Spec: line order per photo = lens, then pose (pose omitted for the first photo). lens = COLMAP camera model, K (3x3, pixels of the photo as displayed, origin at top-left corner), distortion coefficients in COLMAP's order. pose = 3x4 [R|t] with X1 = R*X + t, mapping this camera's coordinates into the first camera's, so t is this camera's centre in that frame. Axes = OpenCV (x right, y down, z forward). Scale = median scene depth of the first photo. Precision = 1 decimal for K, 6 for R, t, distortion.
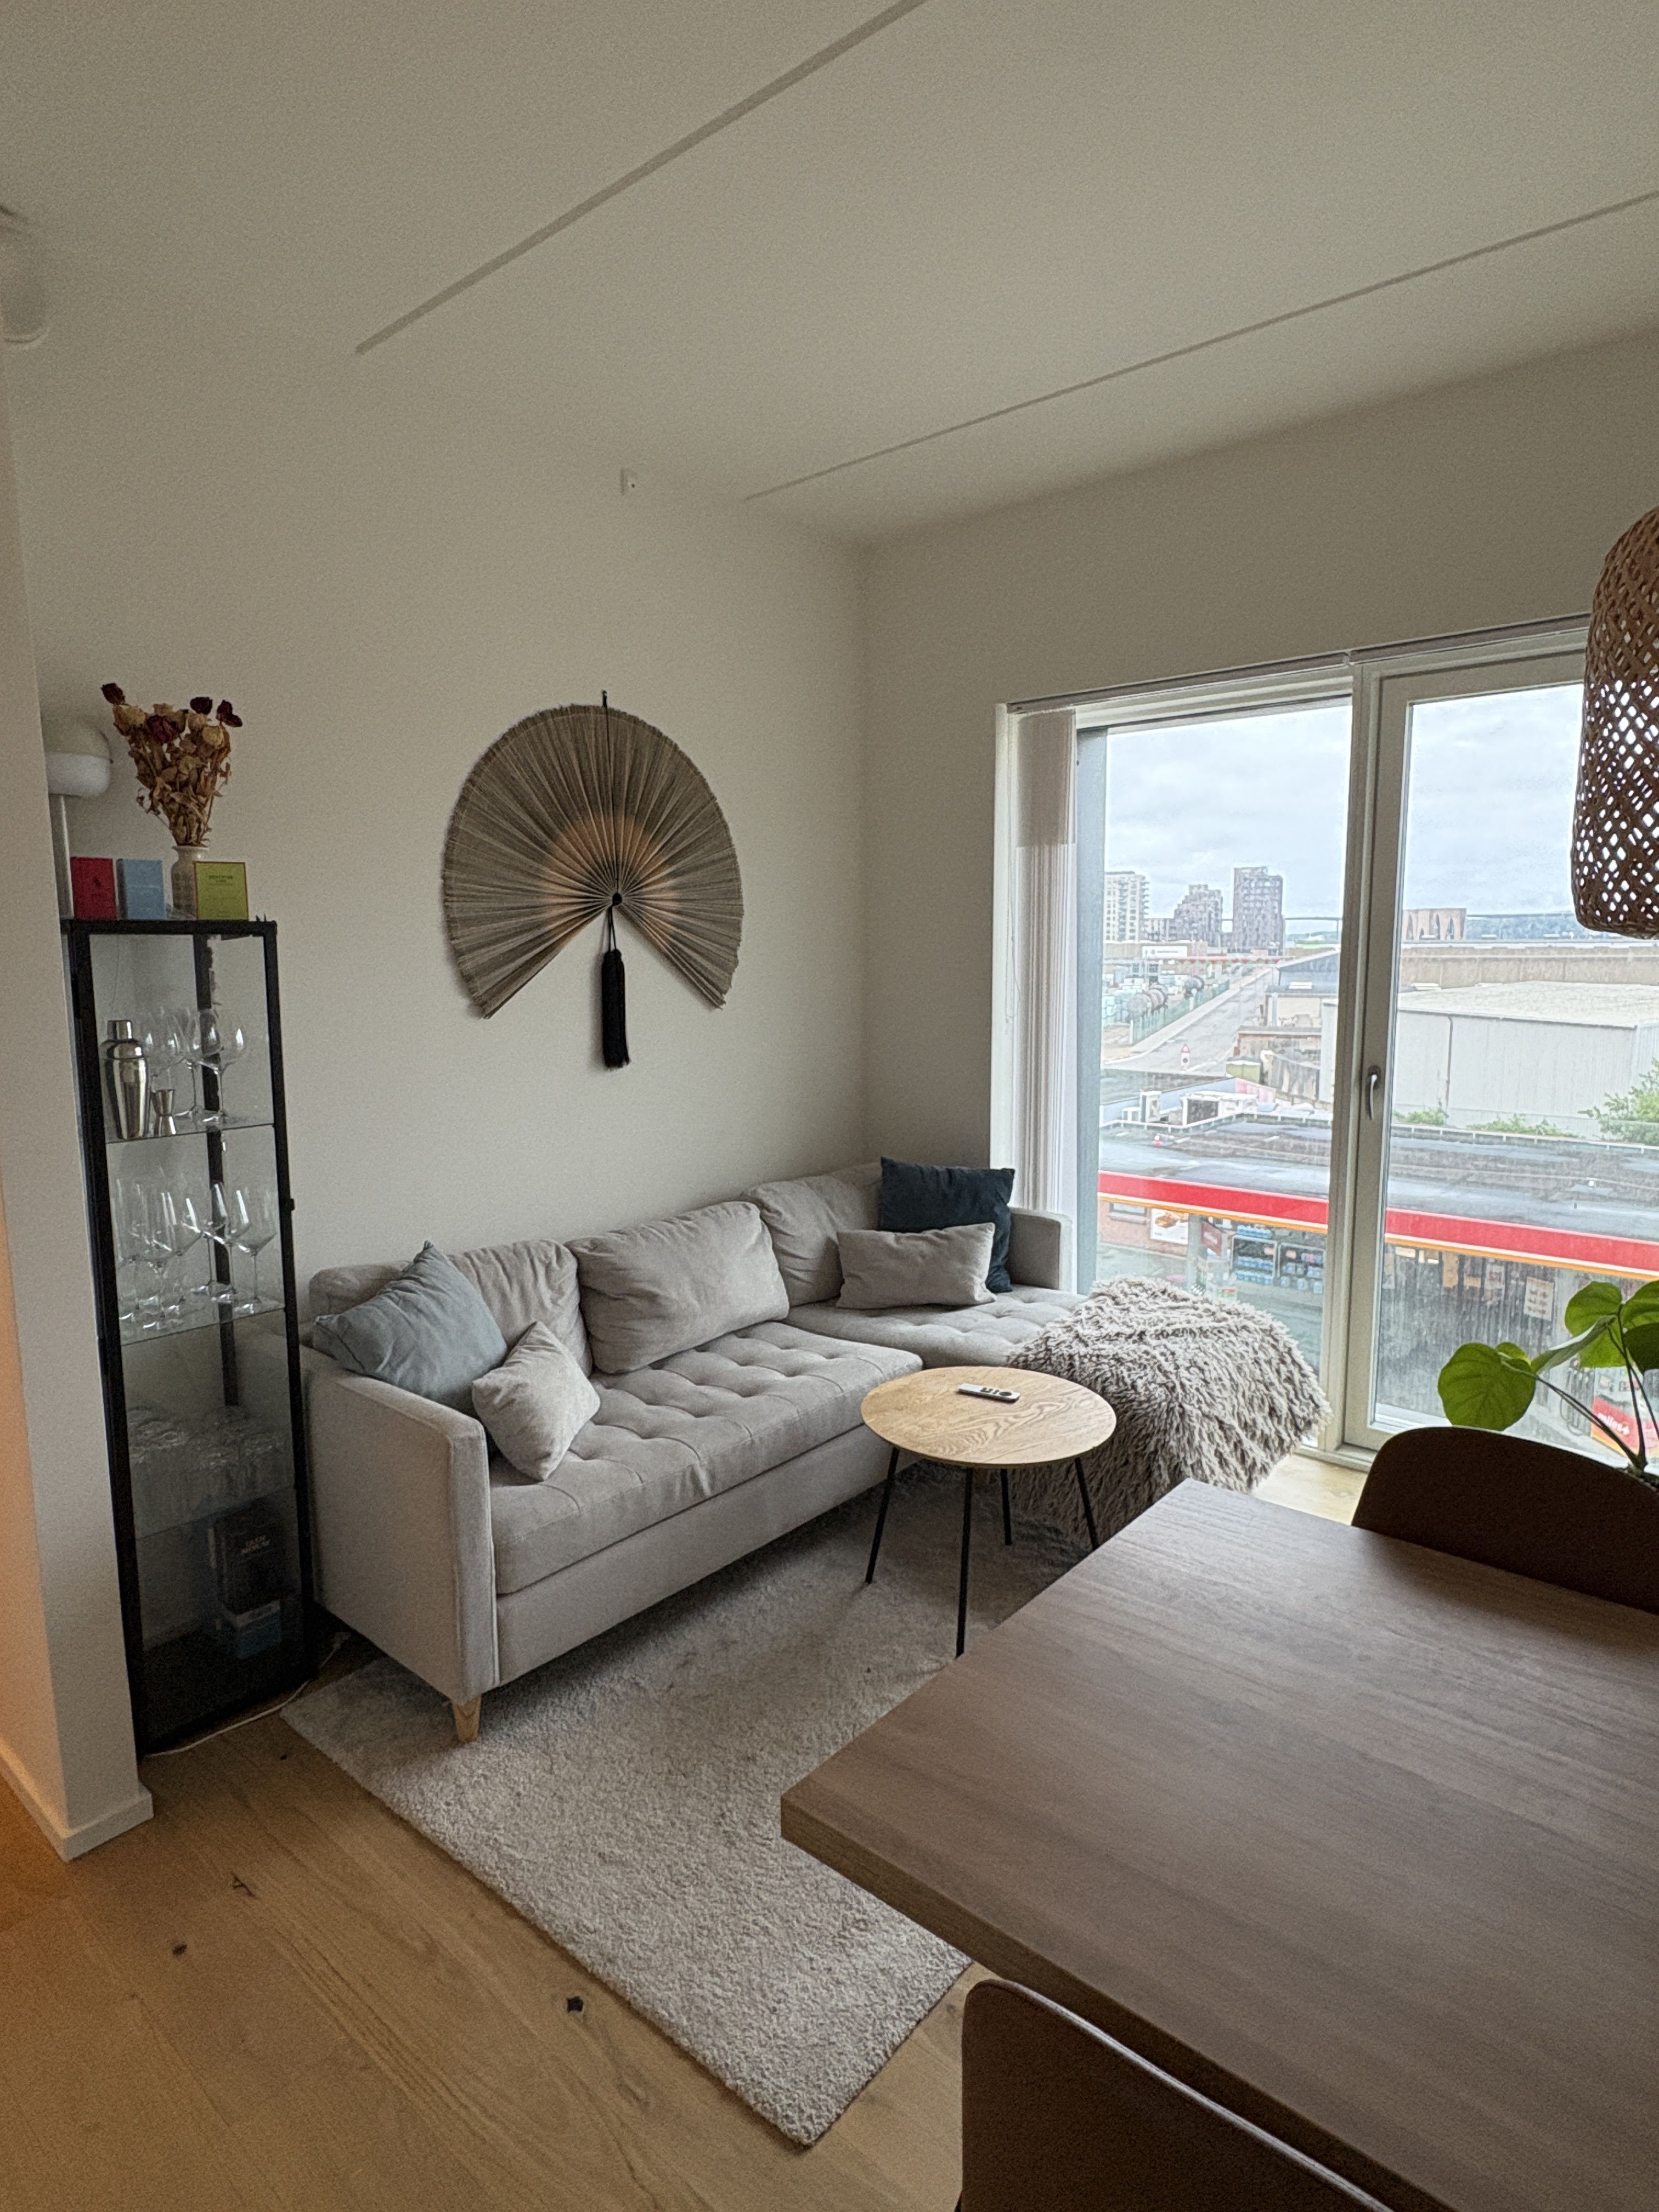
lens RADIAL K [[1213.6, 0, 827.1], [0, 1213.6, 1104.1], [0, 0, 1]] dist [-0.002005, -0.000245]
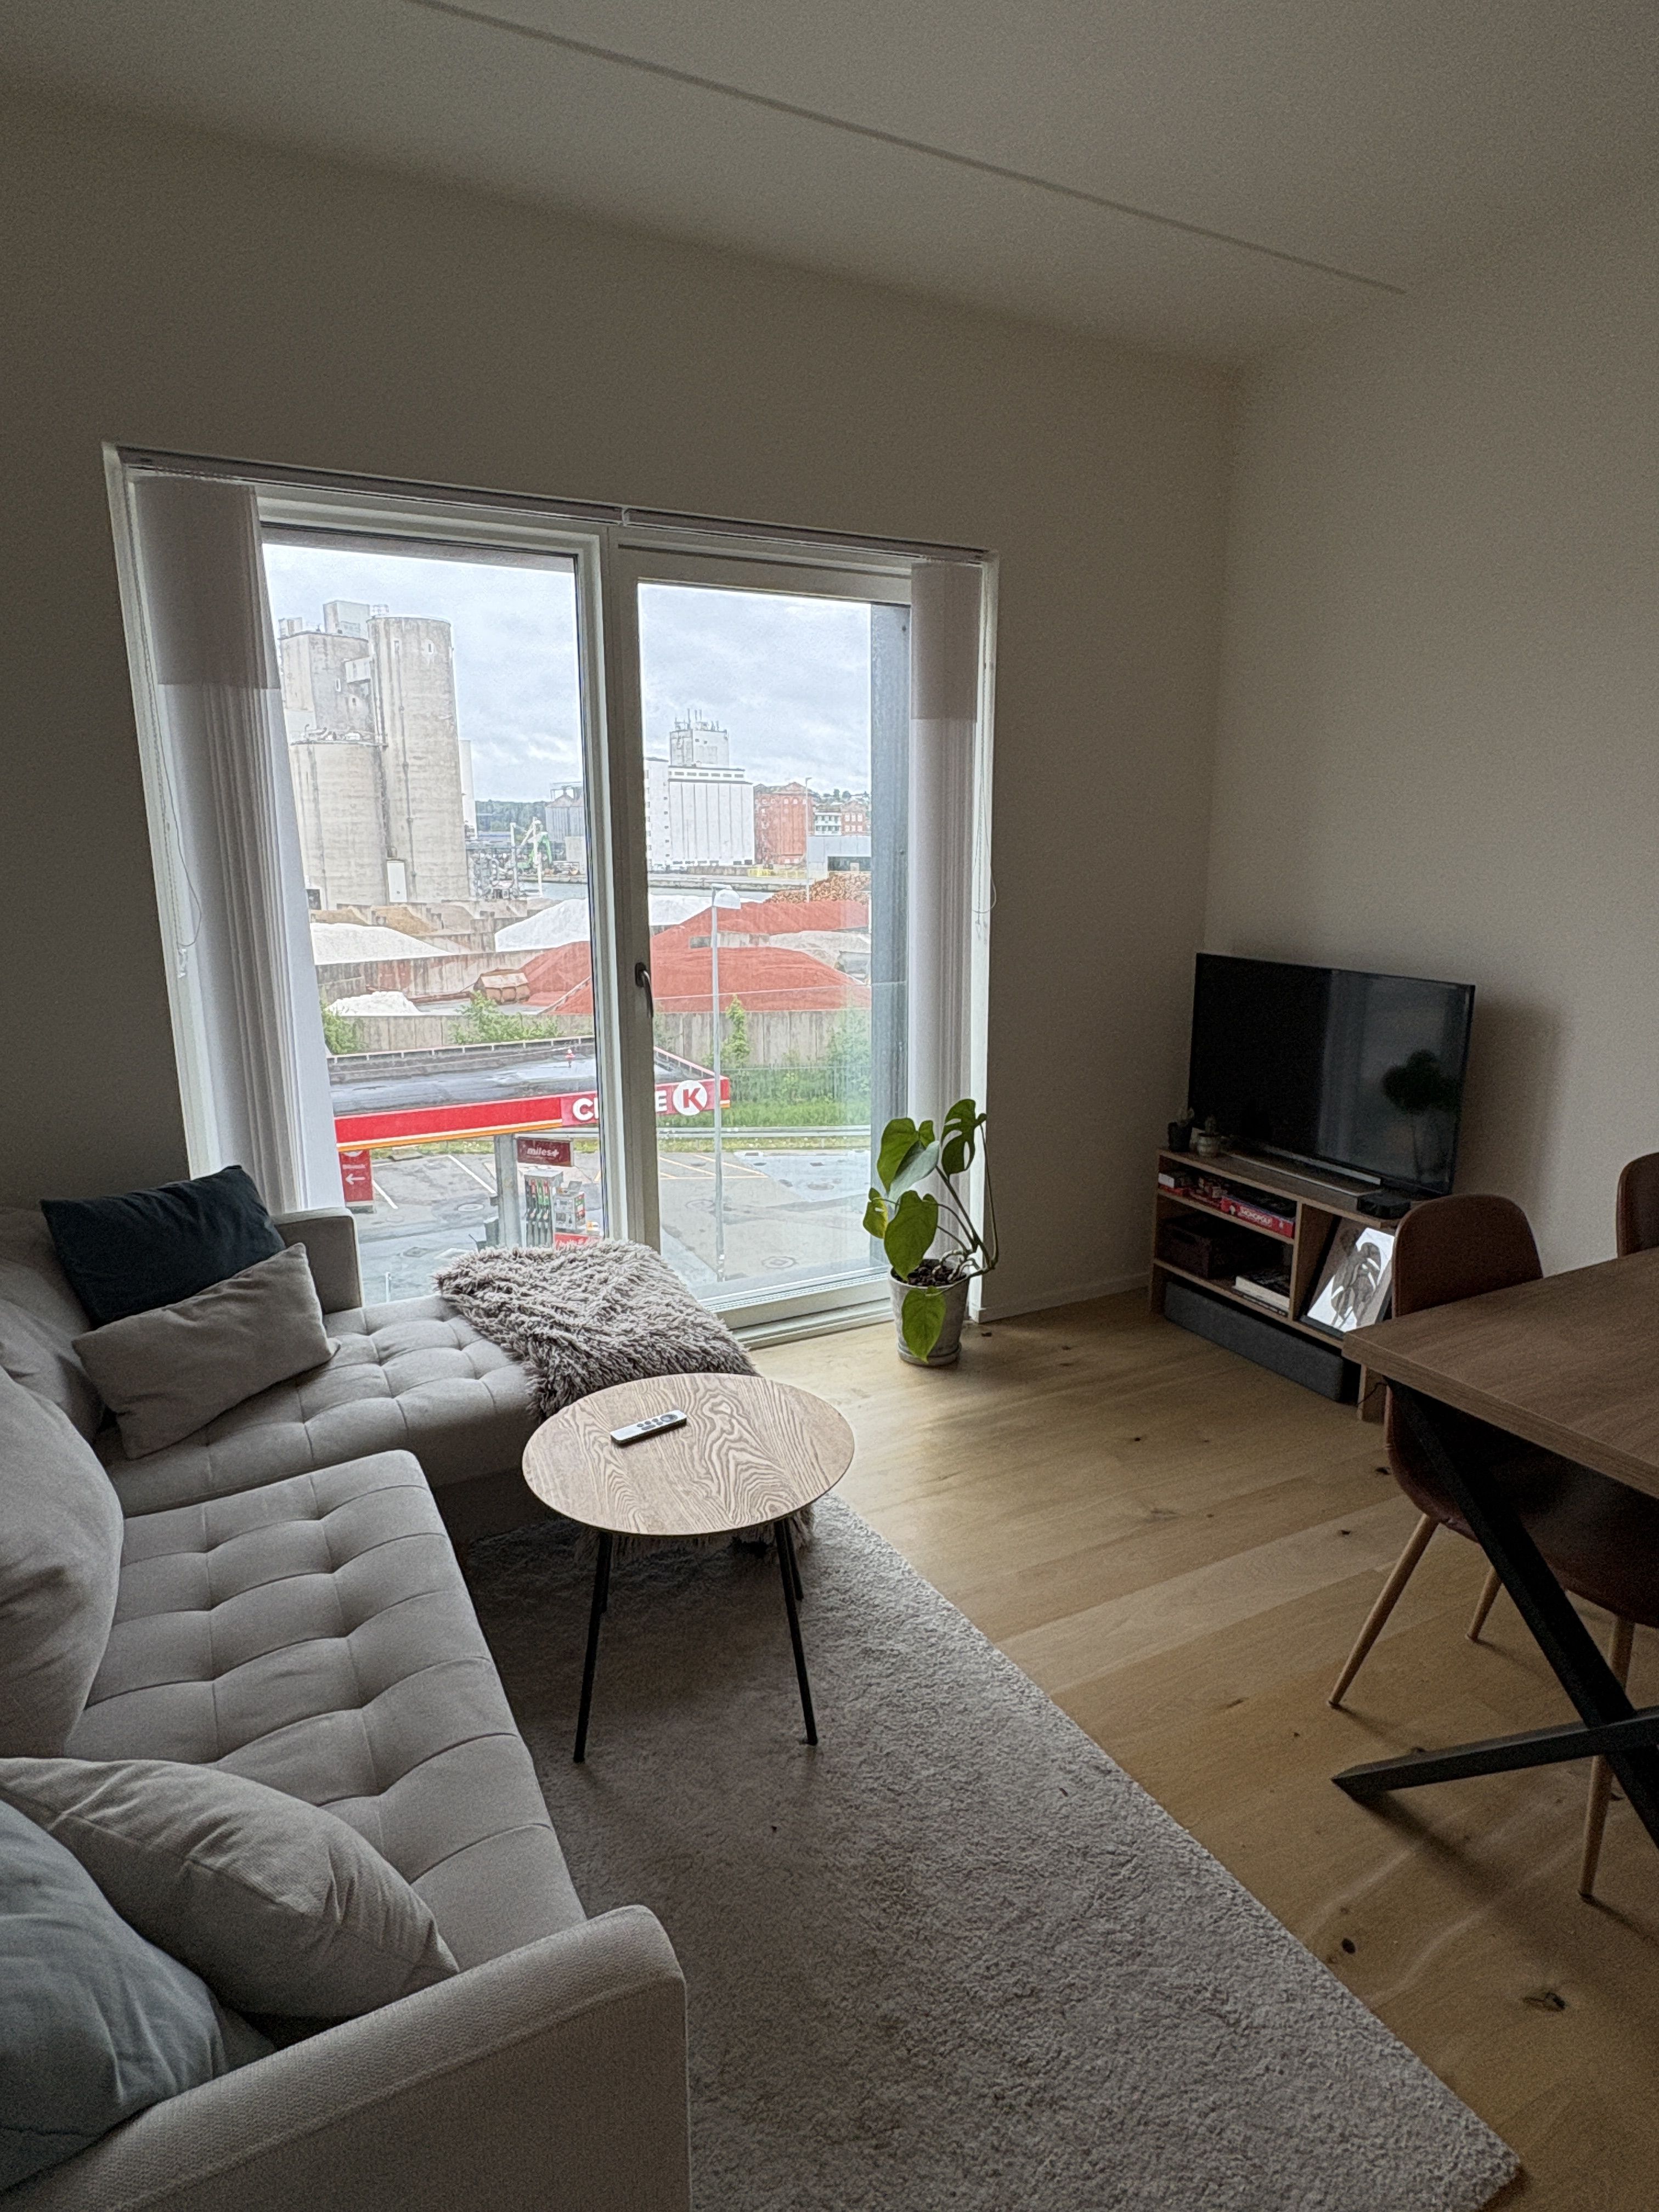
lens RADIAL K [[1213.6, 0, 828.3], [0, 1213.6, 1108.1], [0, 0, 1]] dist [-0.002005, -0.000245]
pose [[0.373619, -0.198066, 0.906189, -0.412521], [0.122790, 0.978900, 0.163333, -0.060441], [-0.919419, 0.050247, 0.390056, 0.509231]]
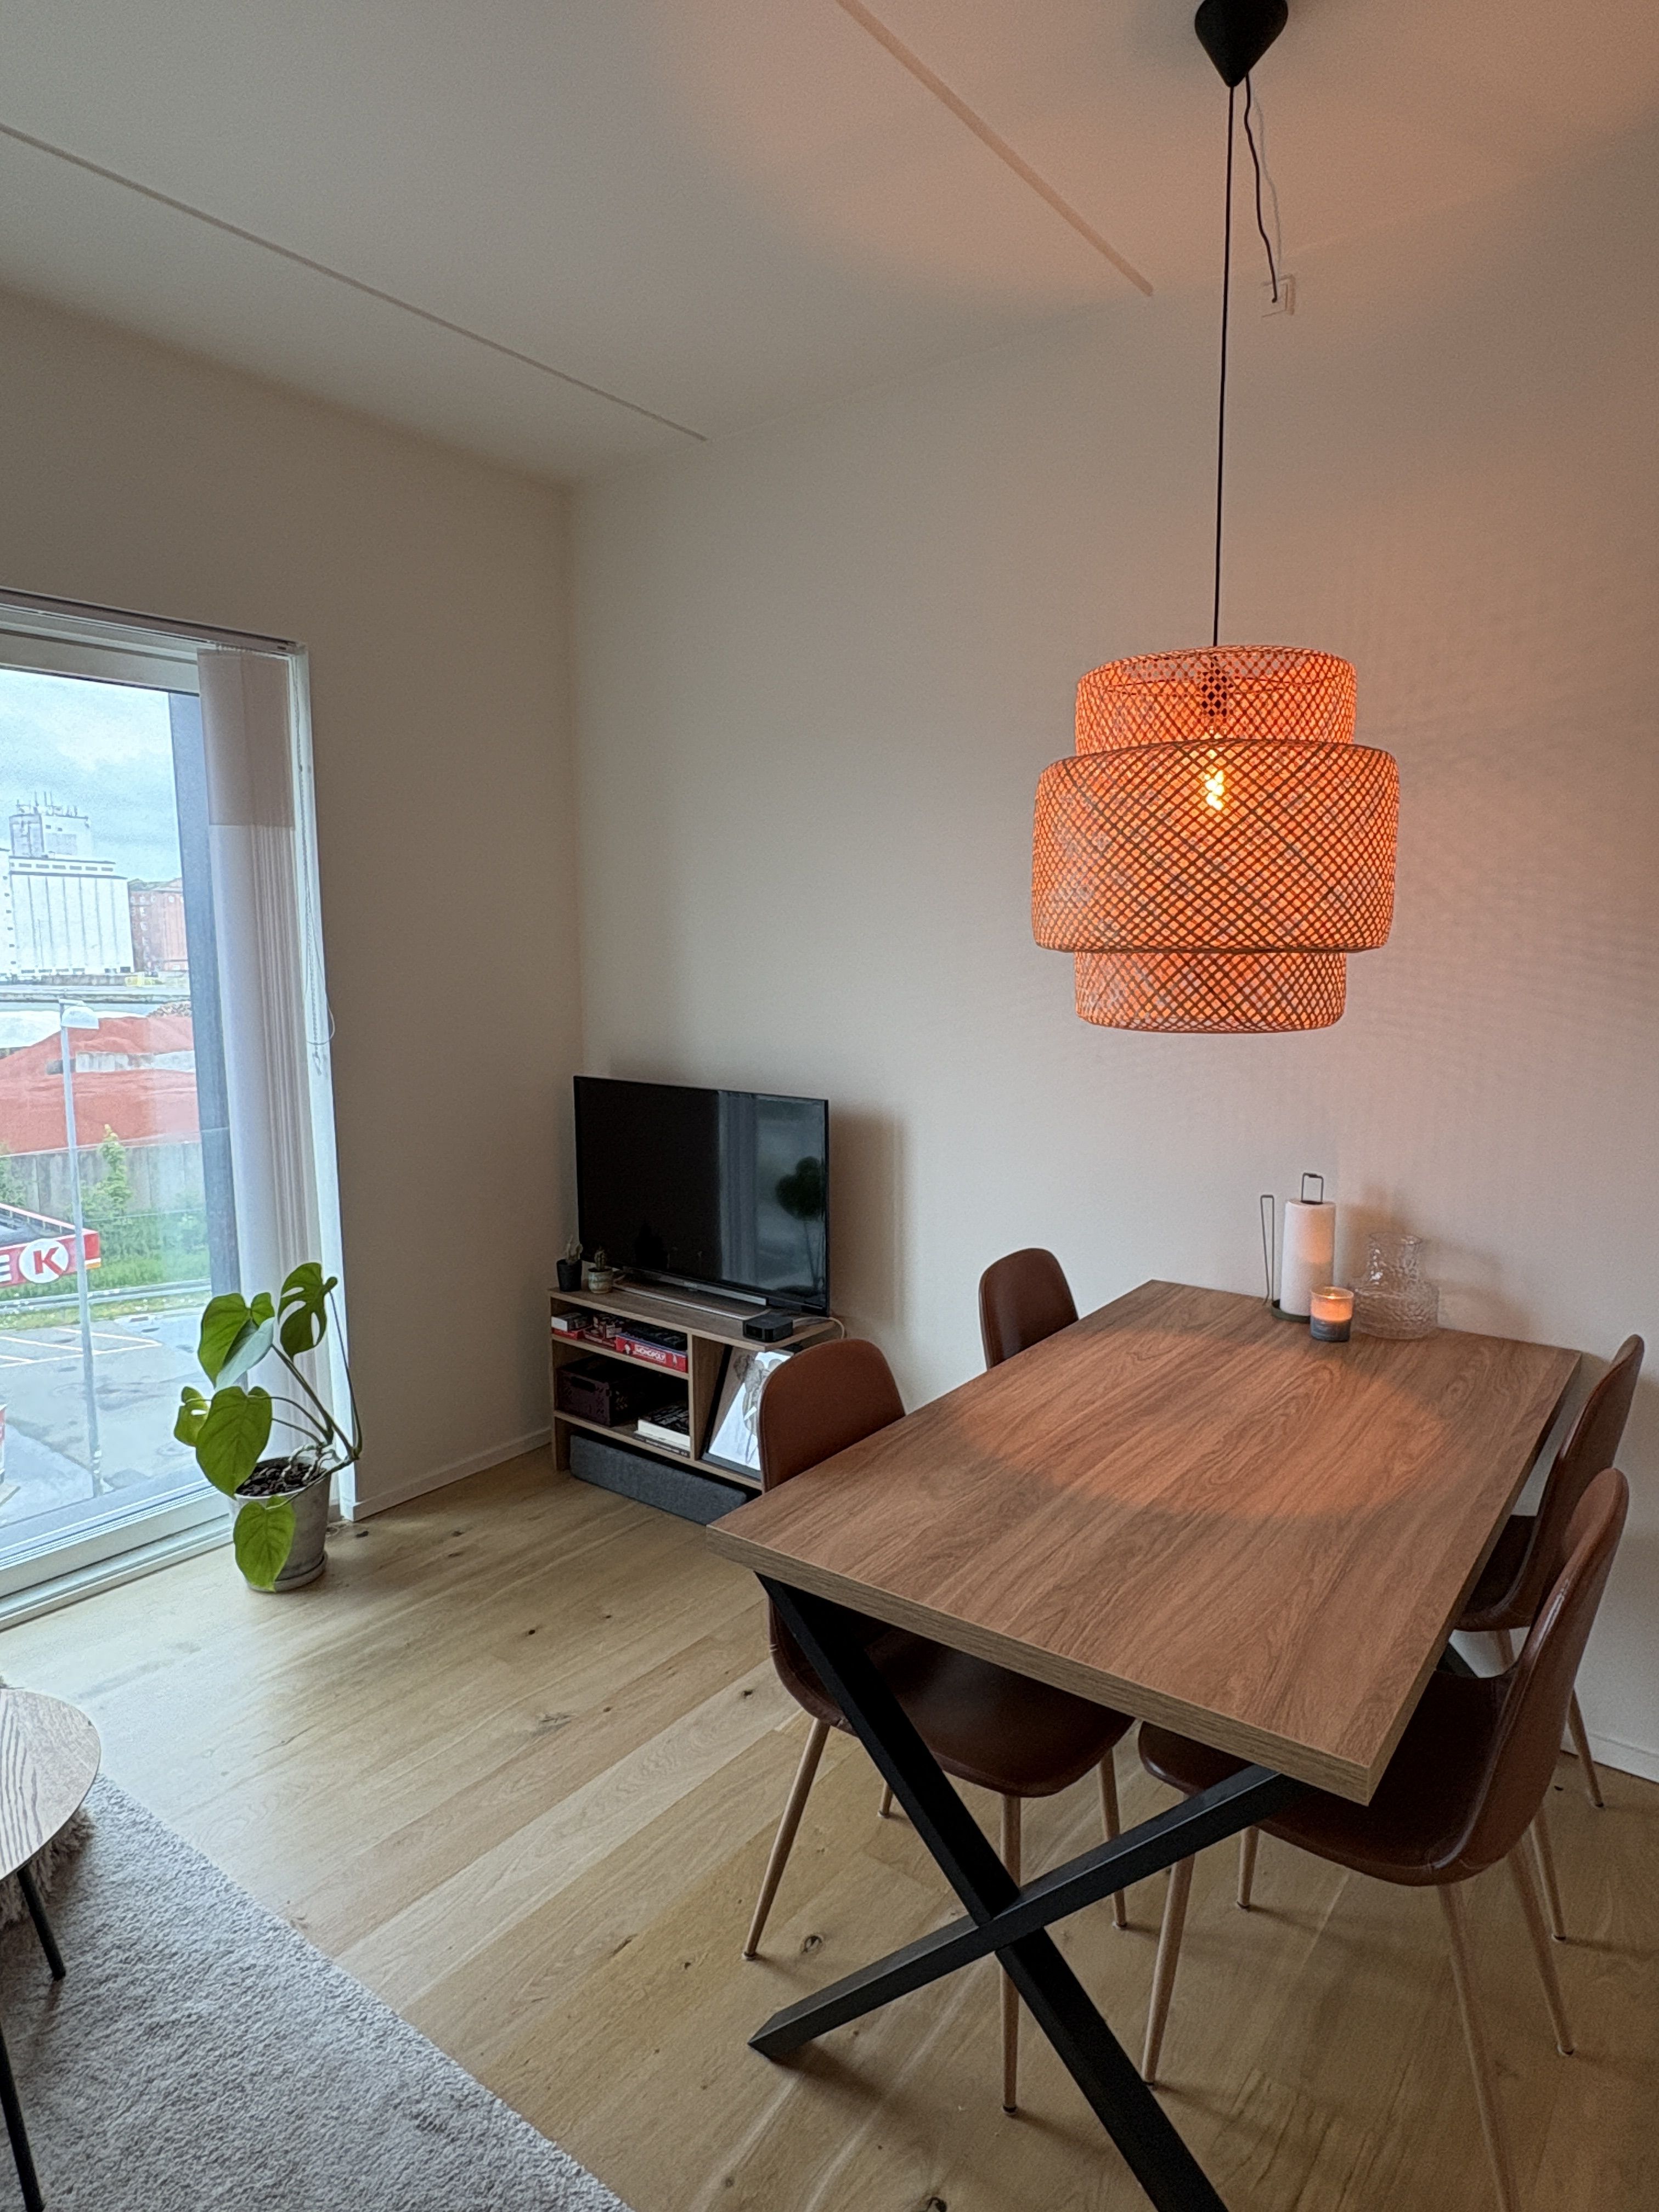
lens RADIAL K [[1271.5, 0, 839.3], [0, 1271.5, 1096.4], [0, 0, 1]] dist [0.002034, 0.000122]
pose [[-0.058151, -0.119024, 0.991187, -0.401434], [0.135869, 0.982685, 0.125974, -0.061660], [-0.989019, 0.141997, -0.040973, 0.497200]]
